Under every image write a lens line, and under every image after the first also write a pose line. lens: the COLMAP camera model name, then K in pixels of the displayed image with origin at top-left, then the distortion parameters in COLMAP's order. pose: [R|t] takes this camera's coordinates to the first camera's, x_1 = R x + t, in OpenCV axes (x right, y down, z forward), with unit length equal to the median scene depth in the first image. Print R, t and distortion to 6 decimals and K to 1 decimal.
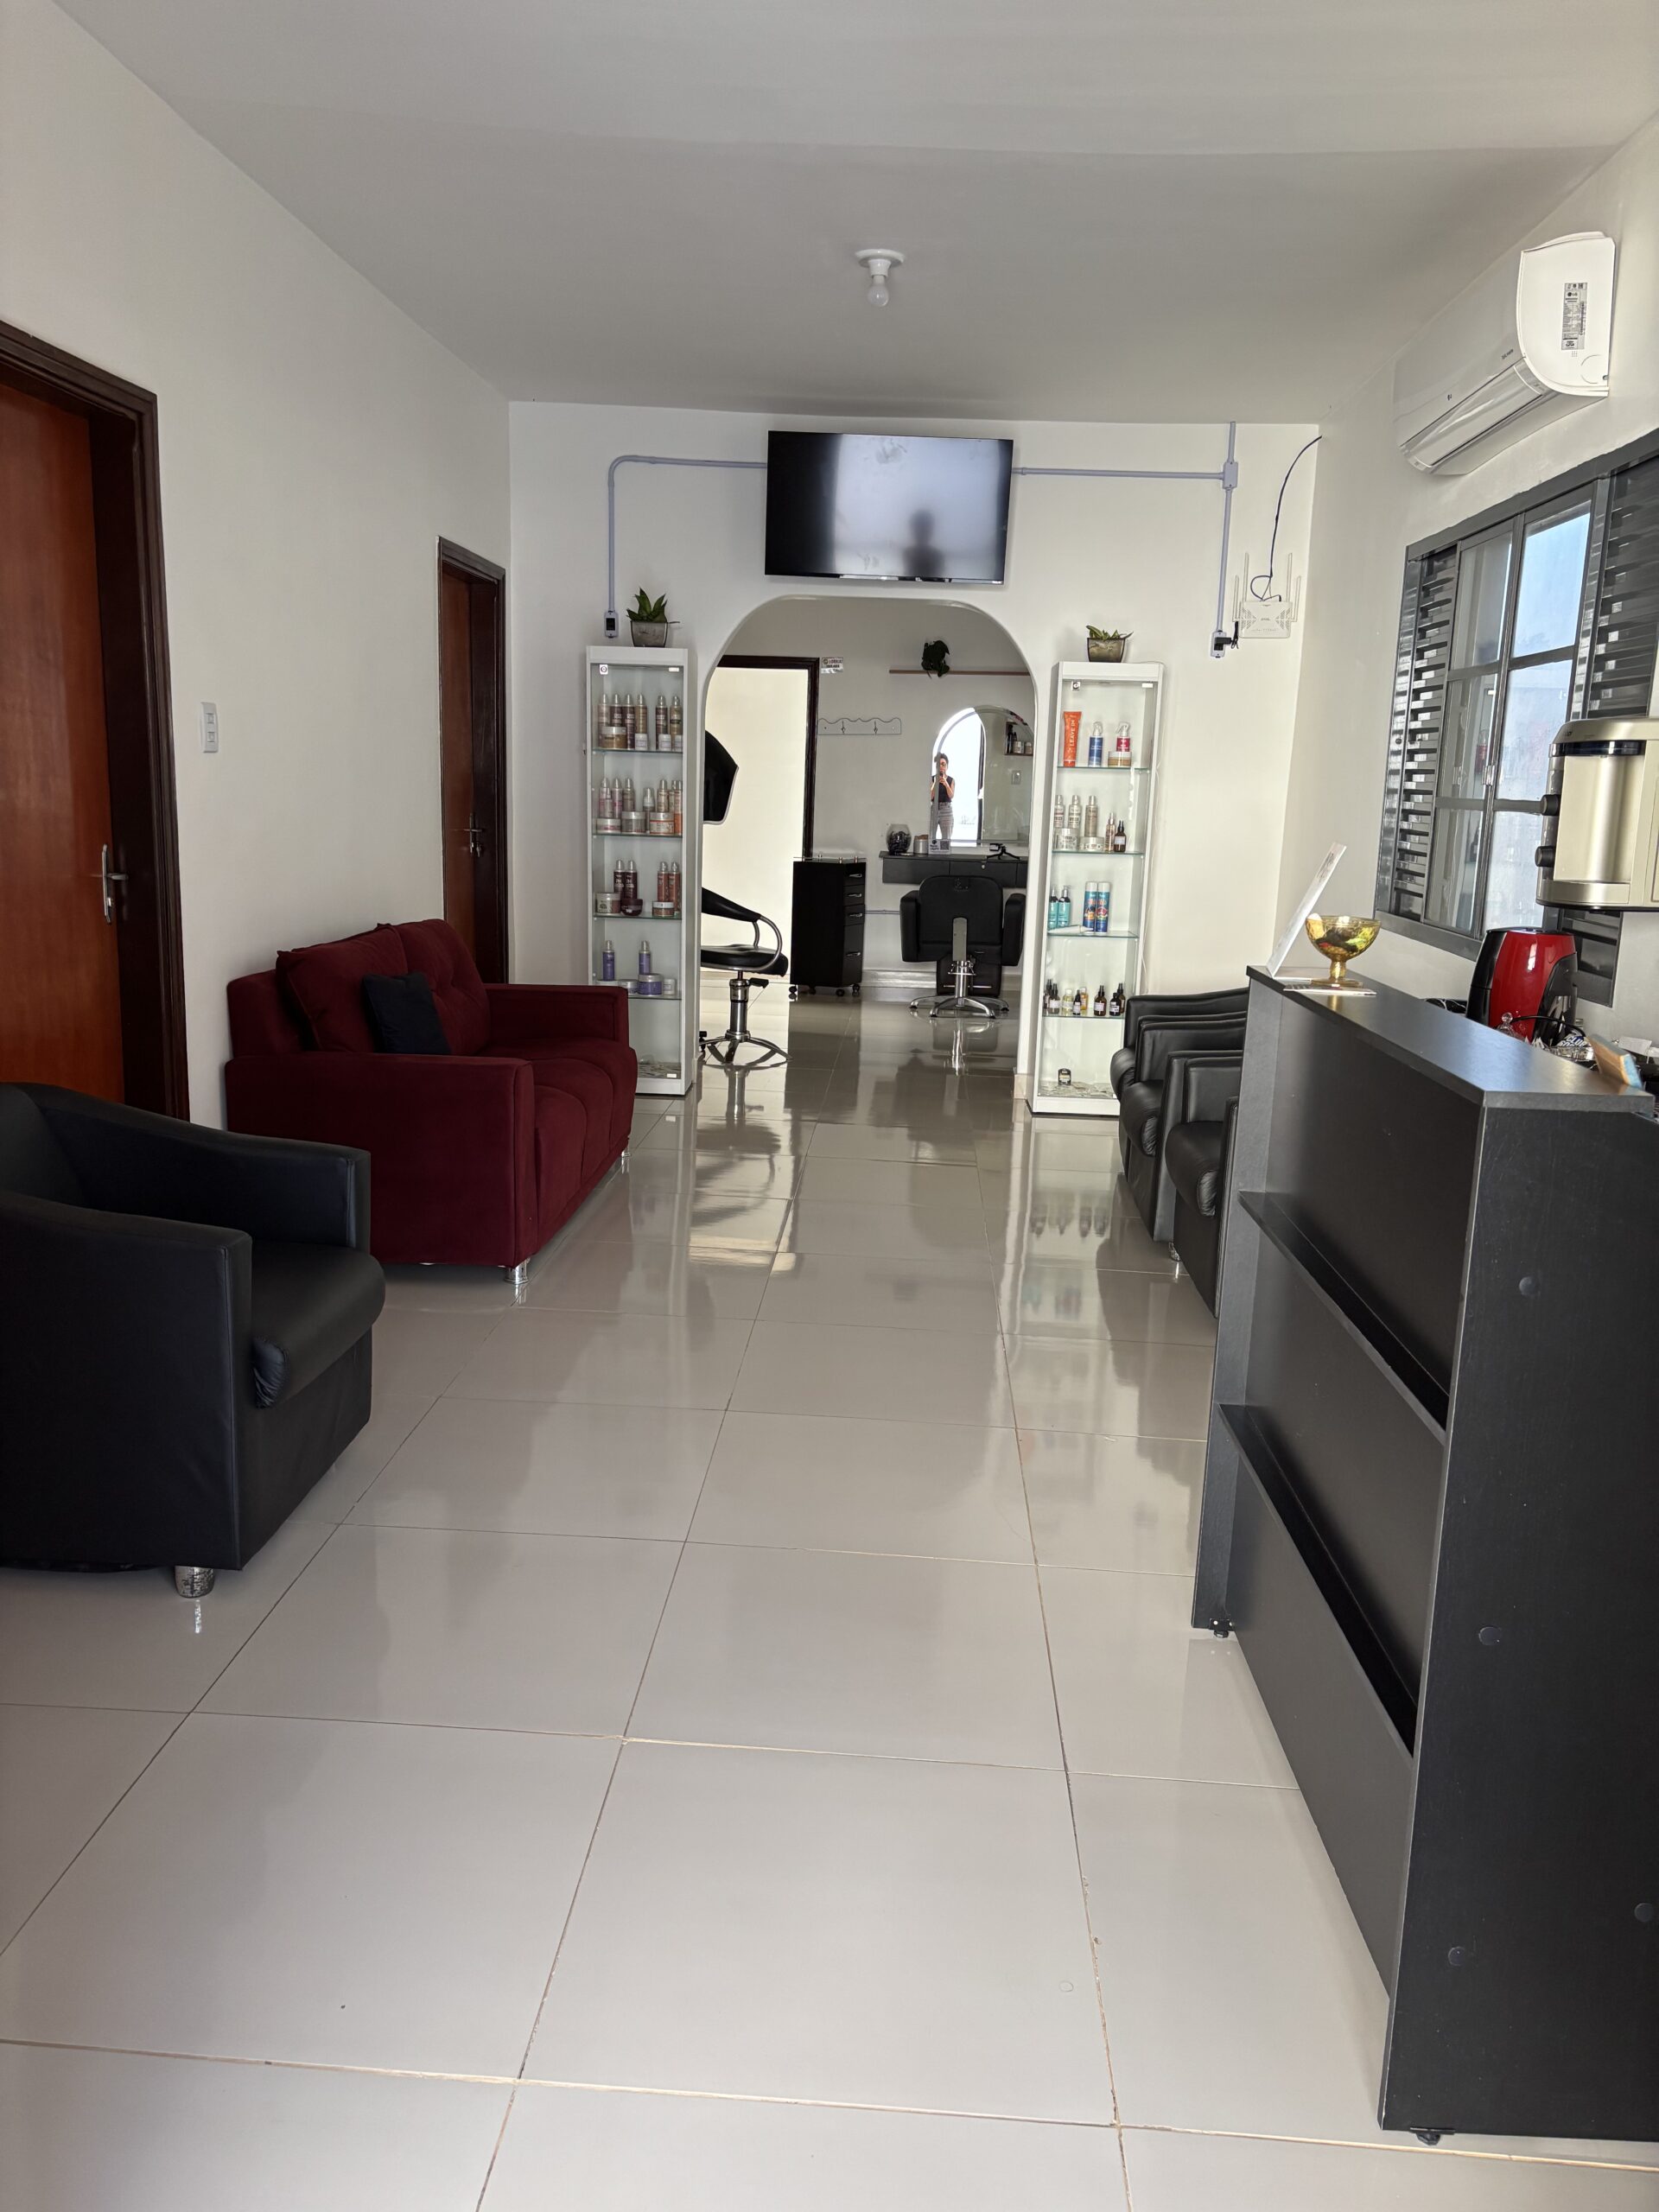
lens RADIAL K [[1660.1, 0, 812.4], [0, 1660.1, 1119.0], [0, 0, 1]] dist [0.037318, -0.051375]
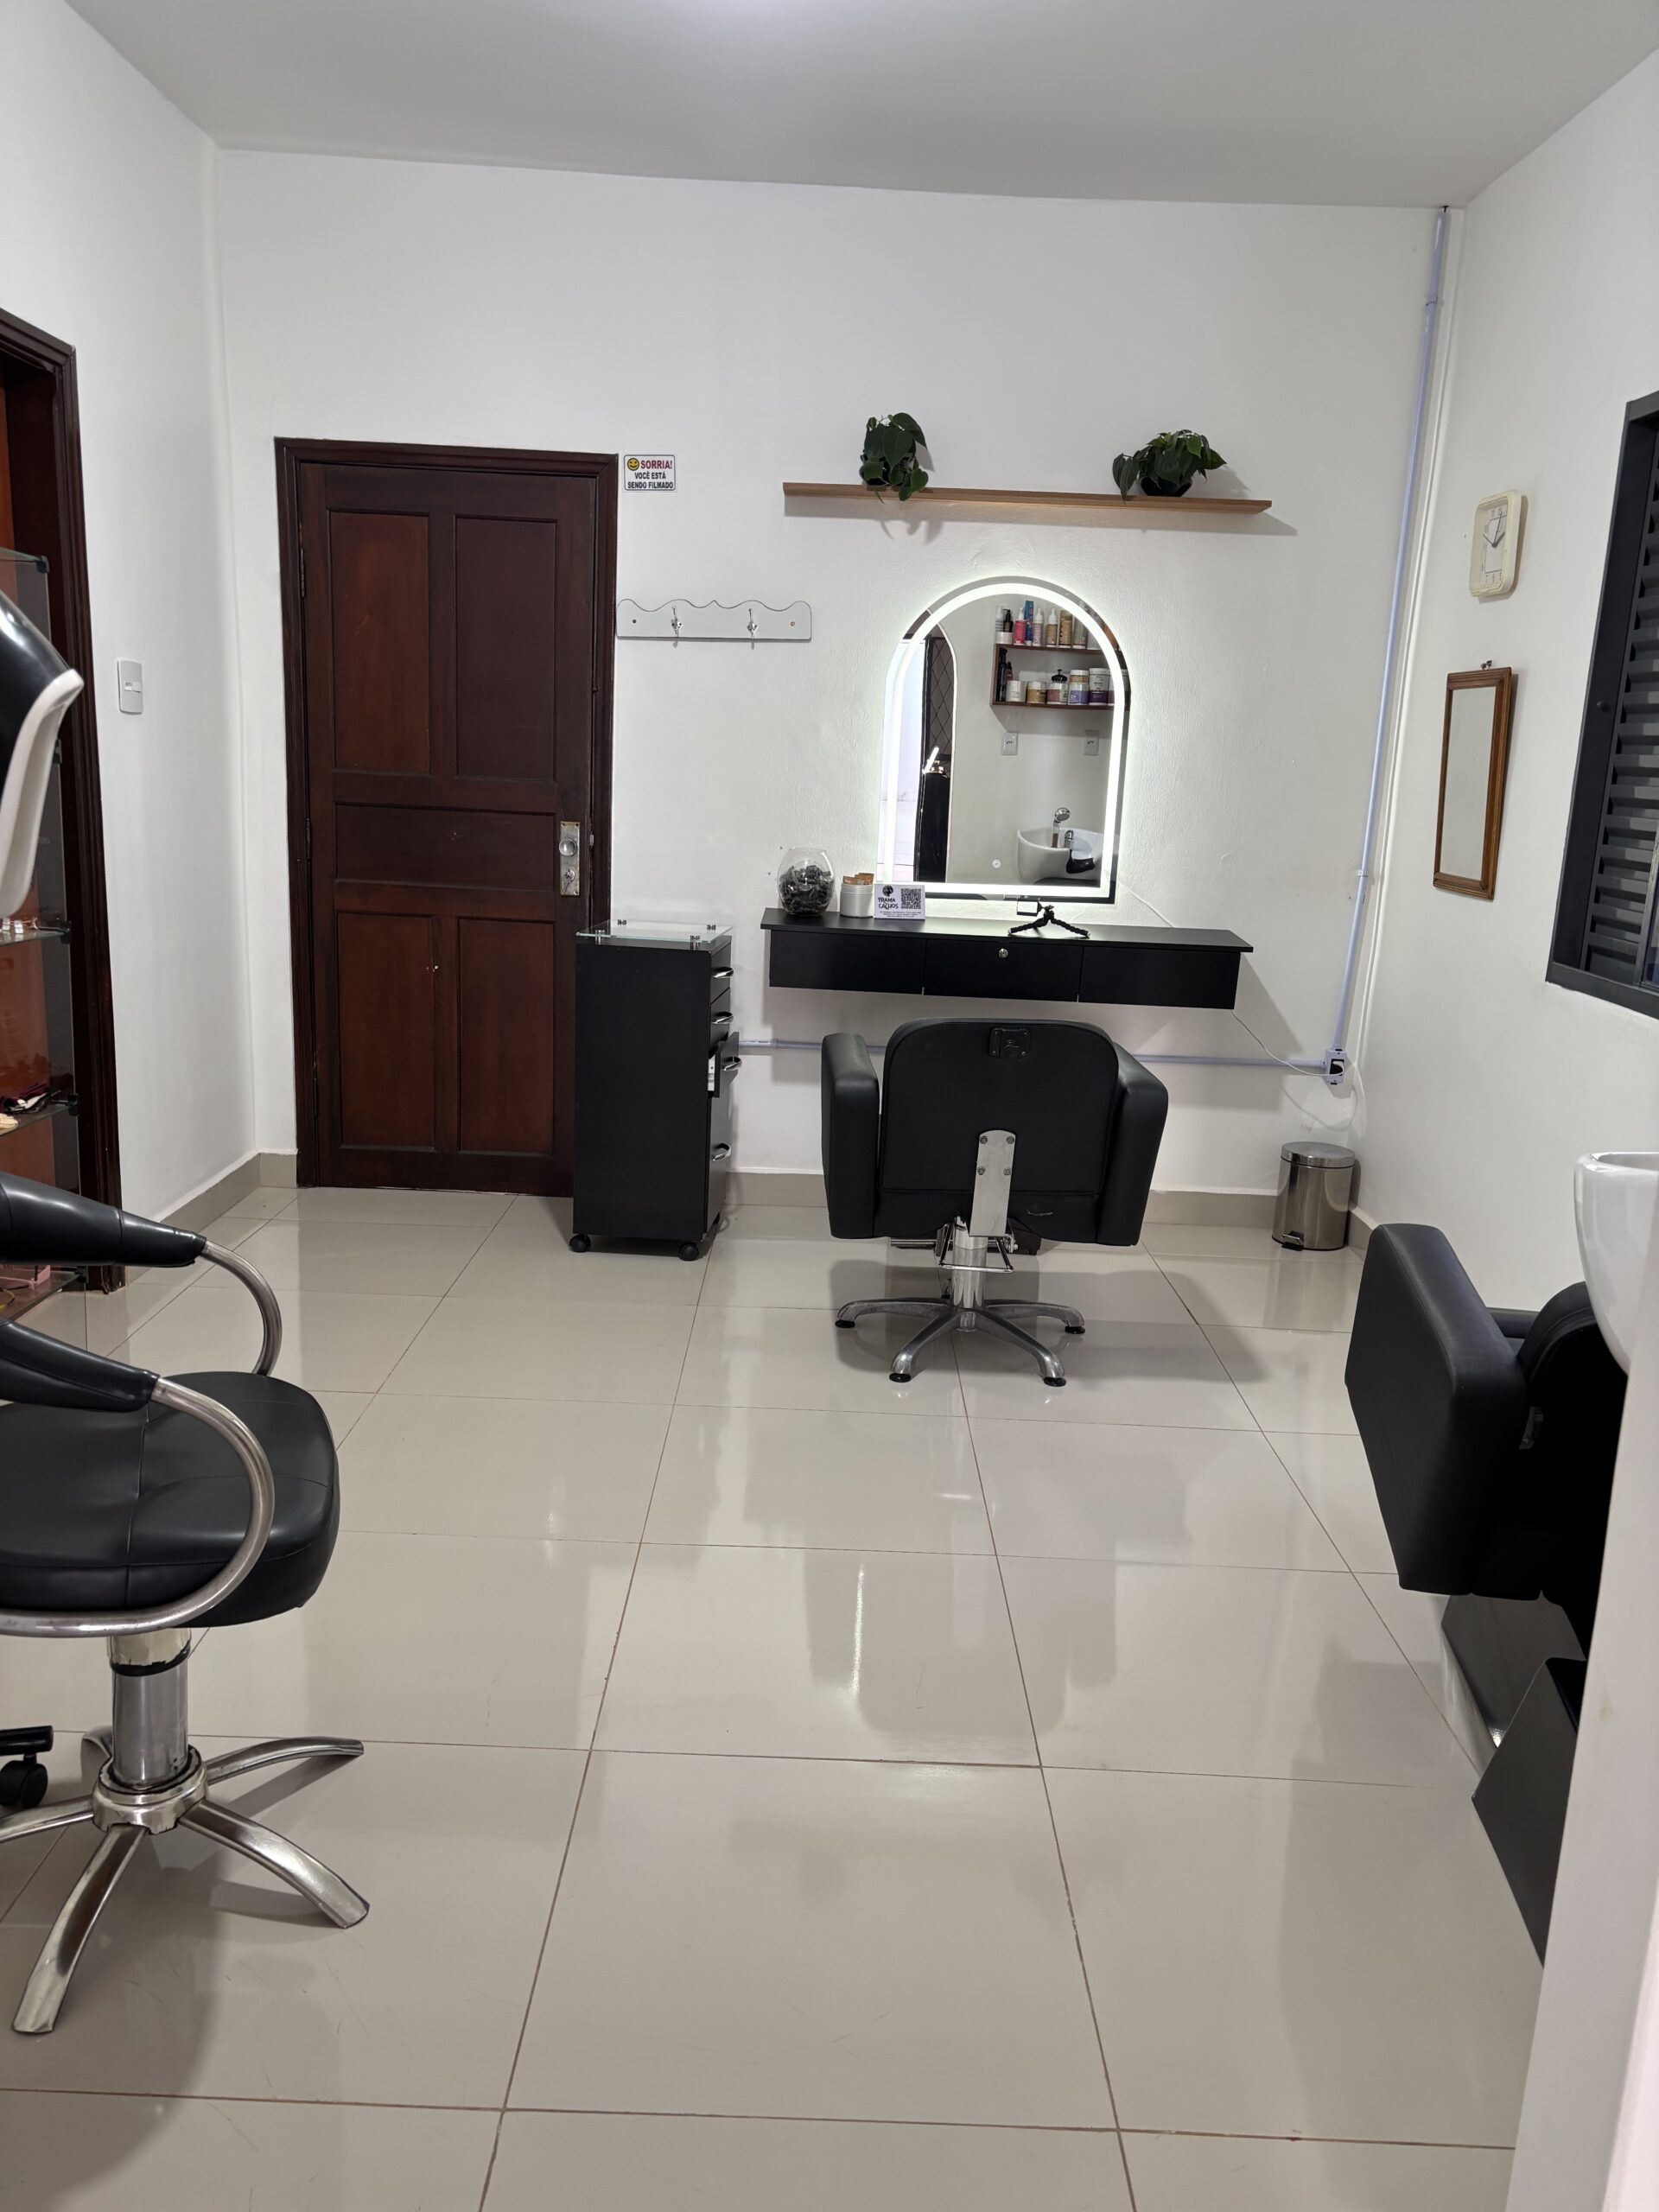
lens RADIAL K [[1660.1, 0, 813.8], [0, 1660.1, 1104.9], [0, 0, 1]] dist [0.037318, -0.051375]
pose [[0.999194, -0.001777, 0.040110, 0.056764], [0.001148, 0.999876, 0.015698, -0.183799], [-0.040133, -0.015640, 0.999072, 0.885017]]
